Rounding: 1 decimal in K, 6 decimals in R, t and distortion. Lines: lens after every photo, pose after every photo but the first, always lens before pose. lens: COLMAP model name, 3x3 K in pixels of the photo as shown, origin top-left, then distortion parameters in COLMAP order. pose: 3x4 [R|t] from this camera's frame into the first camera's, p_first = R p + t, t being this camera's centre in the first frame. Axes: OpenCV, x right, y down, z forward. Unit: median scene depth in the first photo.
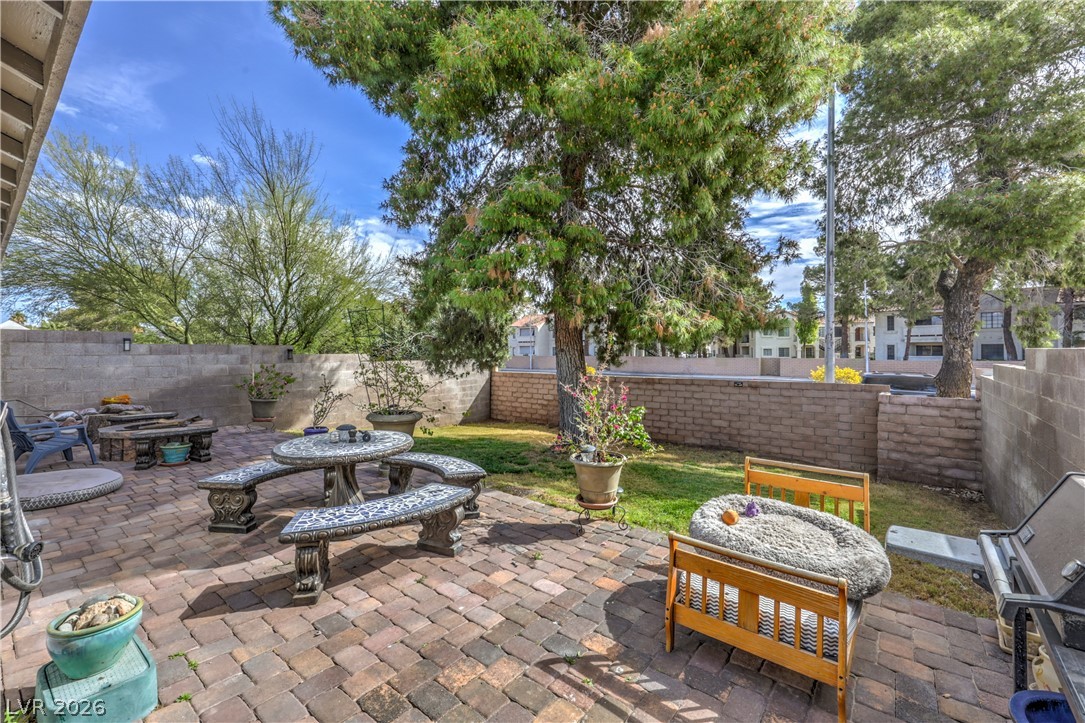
lens RADIAL K [[448.6, 0, 550.7], [0, 448.6, 357.7], [0, 0, 1]] dist [-0.000864, -0.000174]
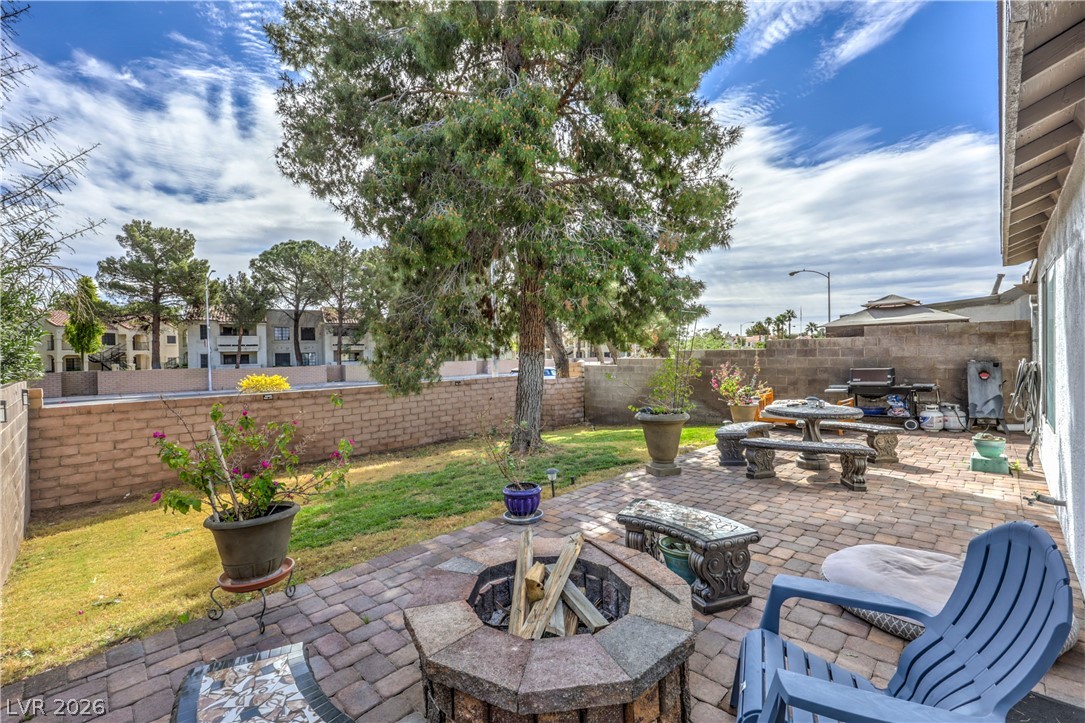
lens RADIAL K [[448.6, 0, 550.7], [0, 448.6, 357.7], [0, 0, 1]] dist [-0.000864, -0.000174]
pose [[0.134625, -0.012684, 0.990815, -0.670562], [0.034070, 0.999386, 0.008164, -0.009514], [-0.990311, 0.032658, 0.134975, 0.534795]]
